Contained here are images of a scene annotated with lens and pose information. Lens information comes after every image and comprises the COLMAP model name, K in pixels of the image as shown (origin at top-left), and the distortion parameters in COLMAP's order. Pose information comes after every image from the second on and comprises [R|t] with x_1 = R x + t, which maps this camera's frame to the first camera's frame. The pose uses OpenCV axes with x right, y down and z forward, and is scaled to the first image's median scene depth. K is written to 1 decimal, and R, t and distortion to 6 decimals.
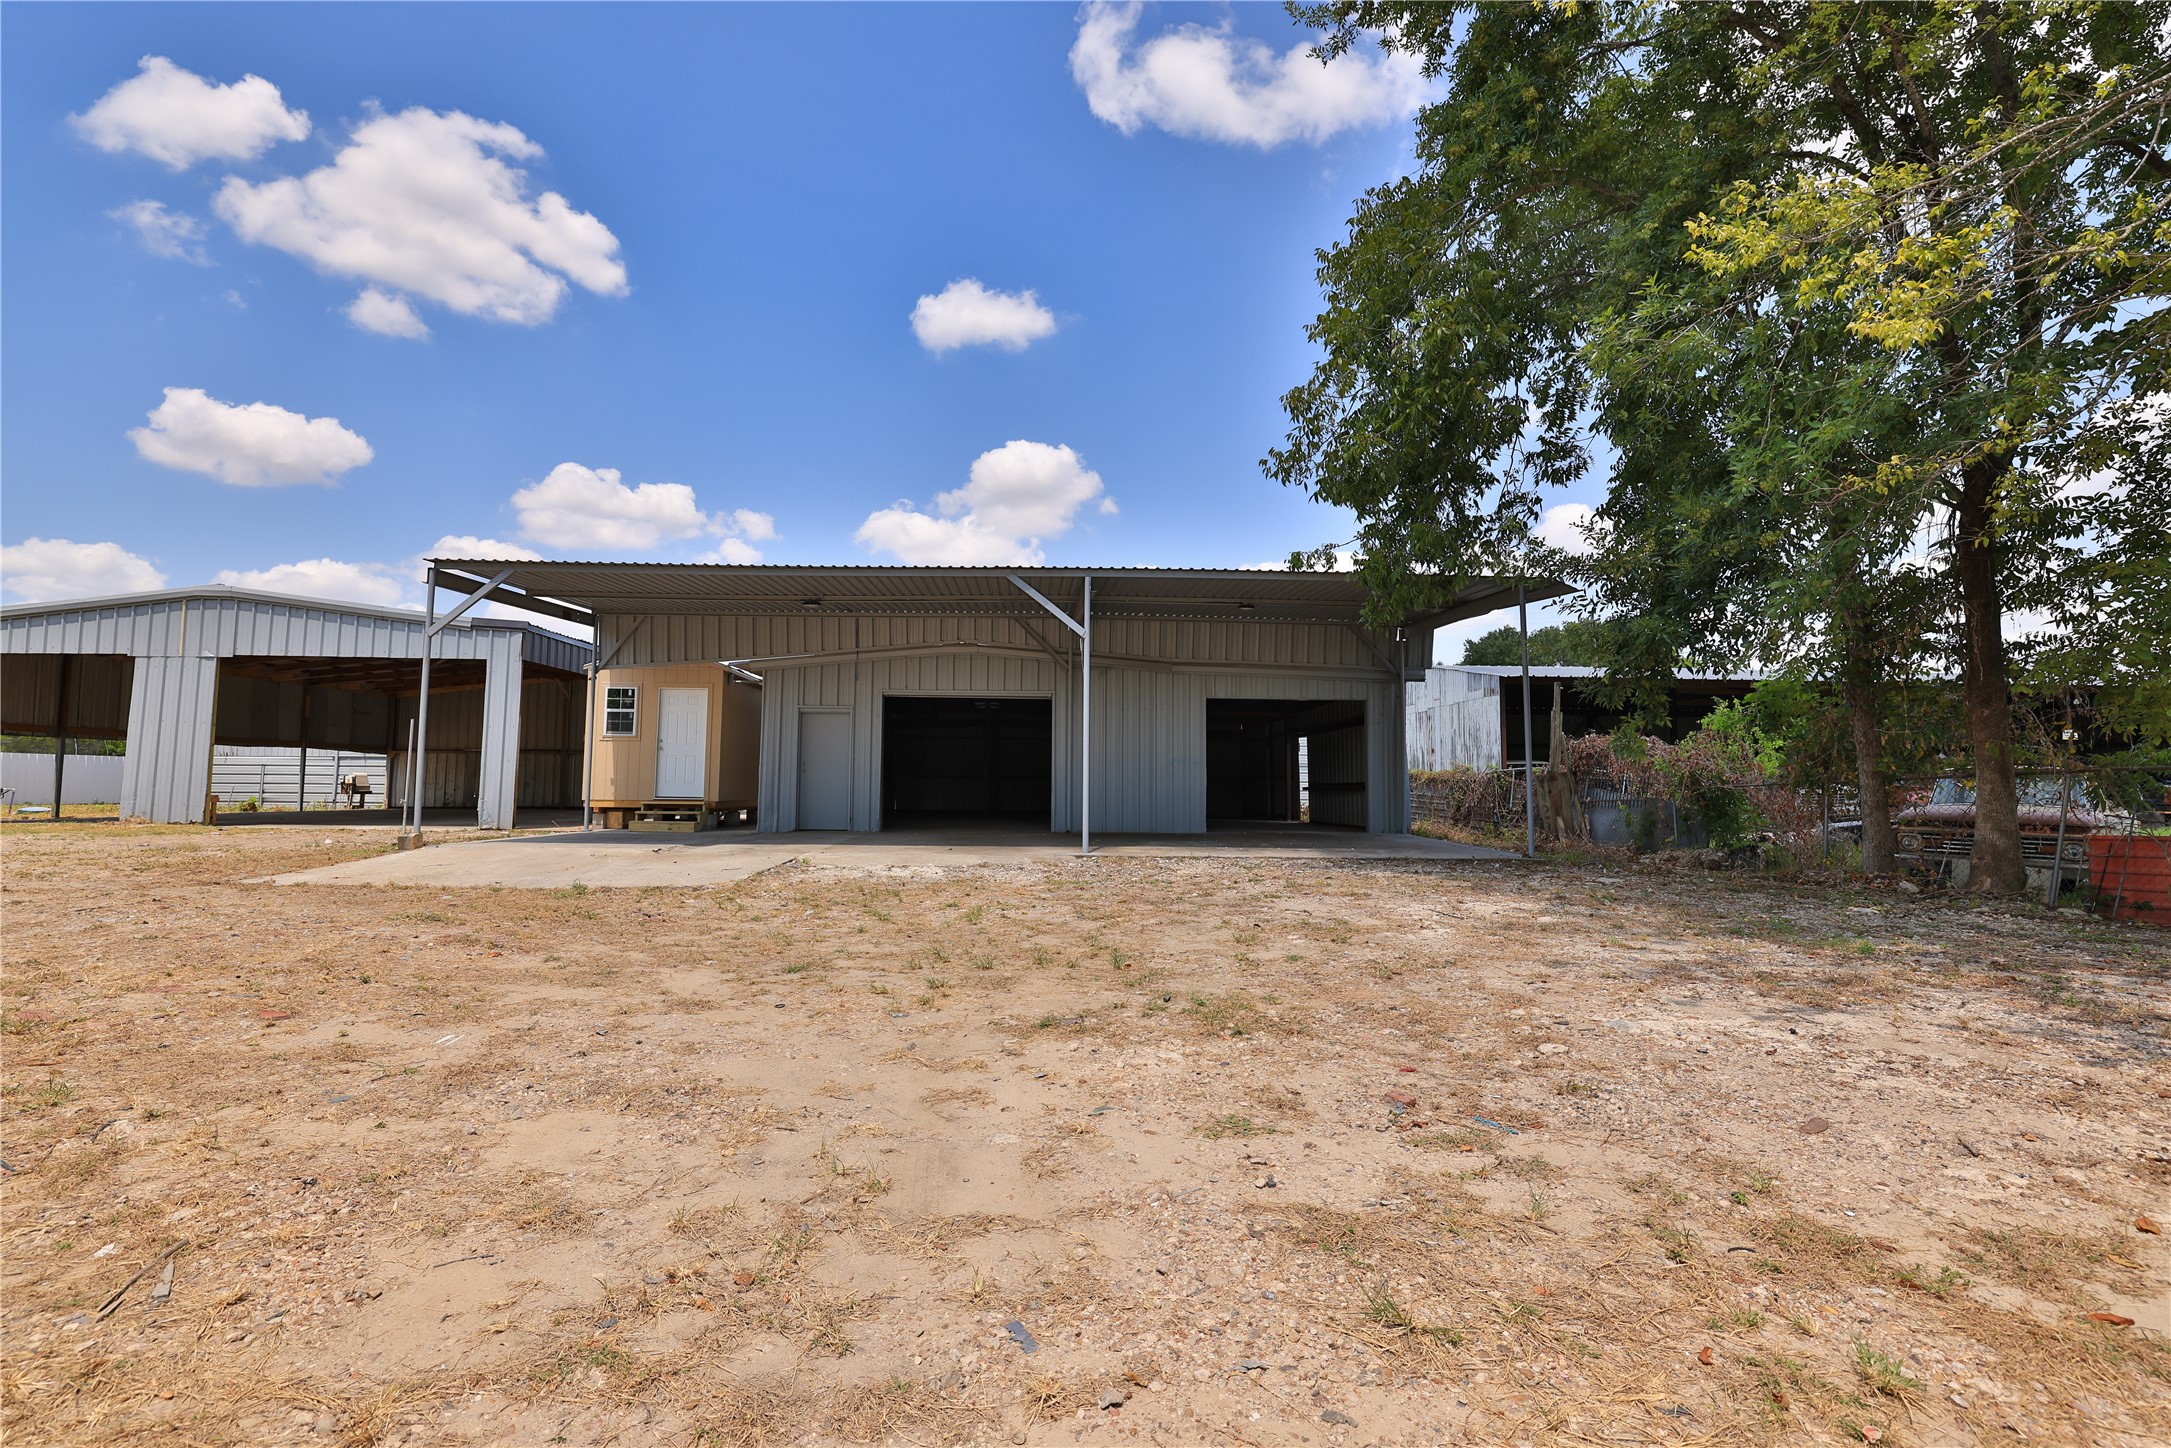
lens RADIAL K [[968.3, 0, 1082.2], [0, 968.3, 713.5], [0, 0, 1]] dist [-0.011941, 0.000135]
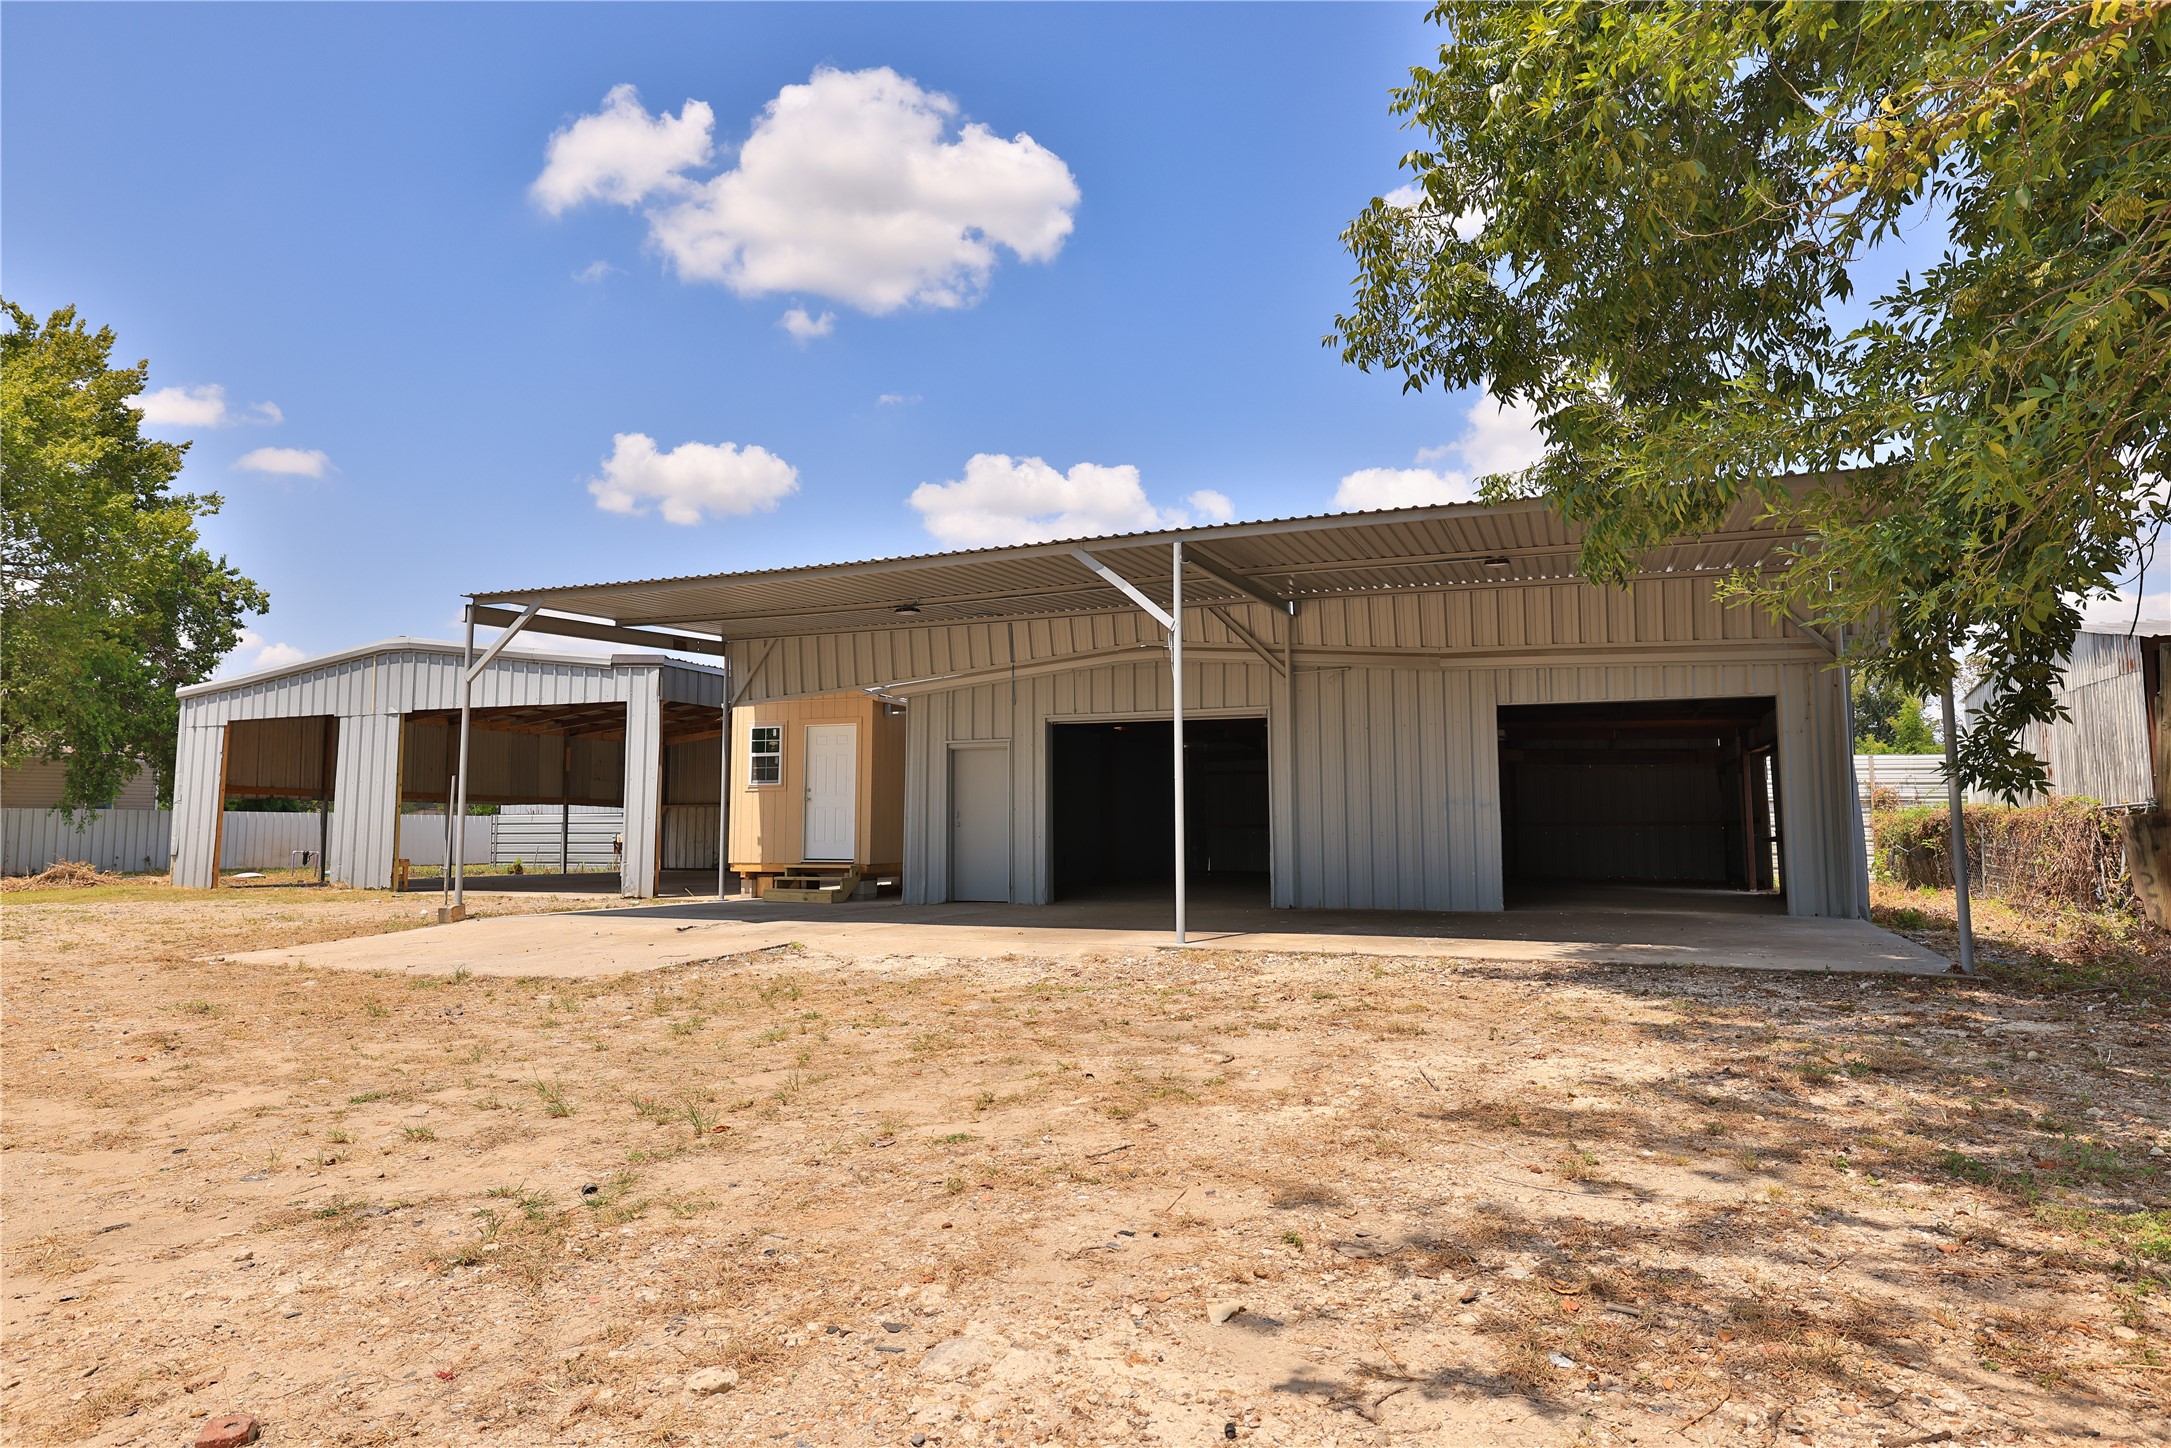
lens RADIAL K [[1288.0, 0, 1082.3], [0, 1288.0, 714.4], [0, 0, 1]] dist [0.001761, 0.002094]
pose [[0.917789, -0.046360, -0.394352, 0.214134], [0.039323, 0.998890, -0.025913, 0.001700], [0.395116, 0.008276, 0.918594, 0.092678]]
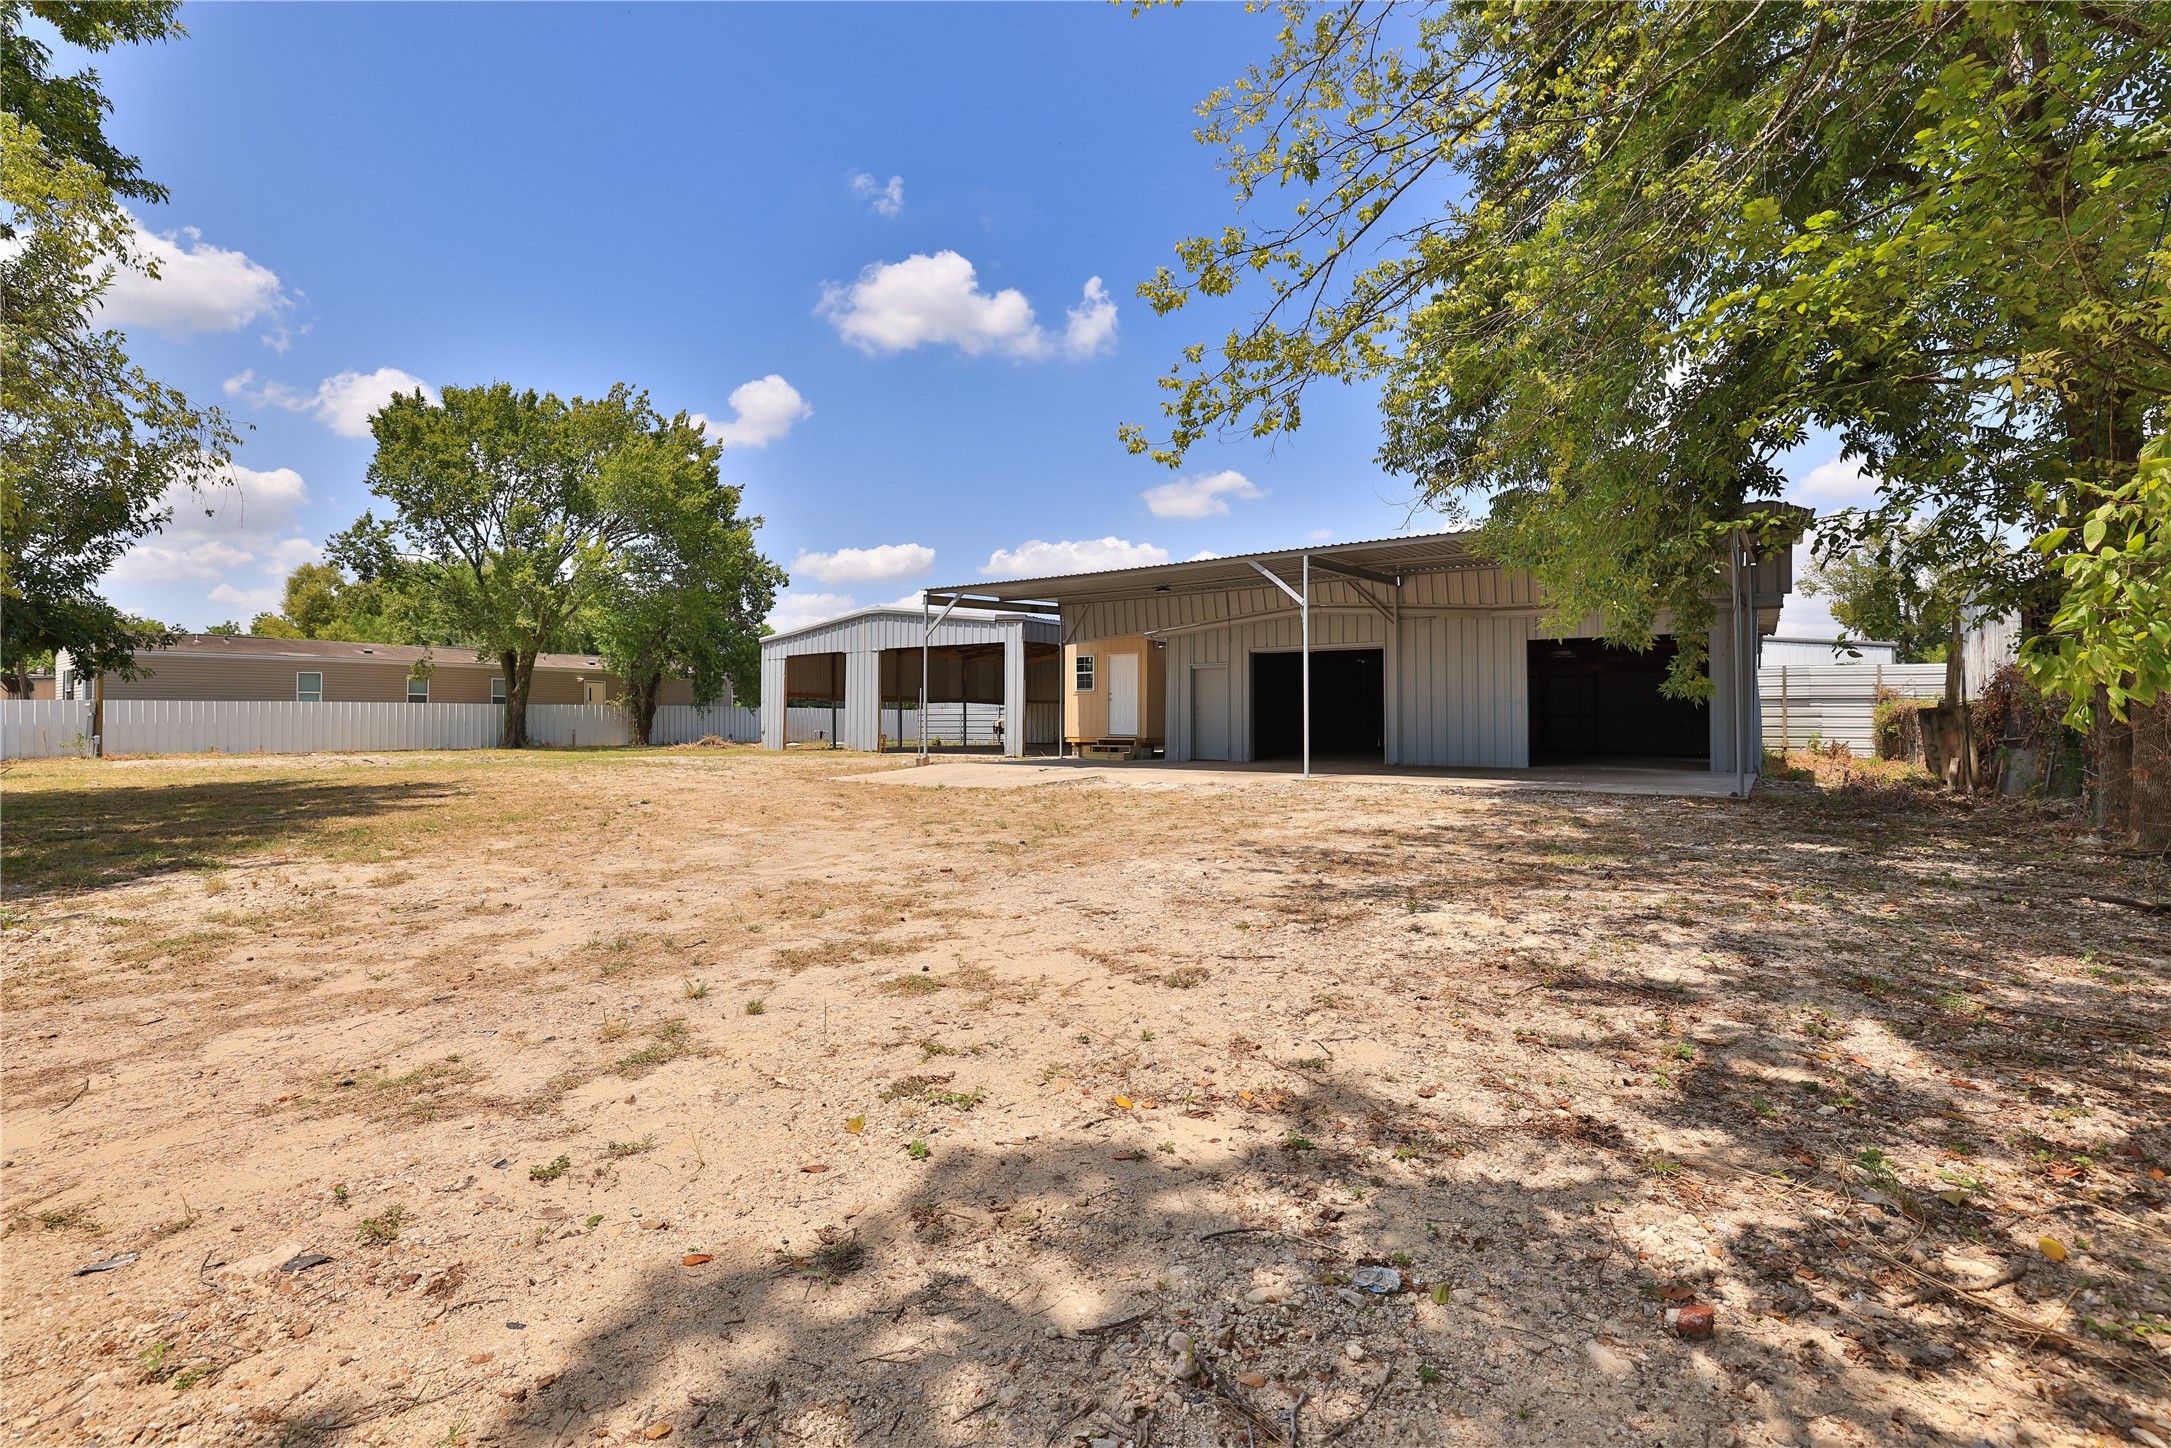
lens RADIAL K [[959.2, 0, 1119.2], [0, 959.2, 716.6], [0, 0, 1]] dist [-0.053987, -0.000043]
pose [[0.816376, -0.011956, -0.577397, 0.364384], [0.049915, 0.997505, 0.049918, -0.006917], [0.575359, -0.069573, 0.814936, -0.099999]]
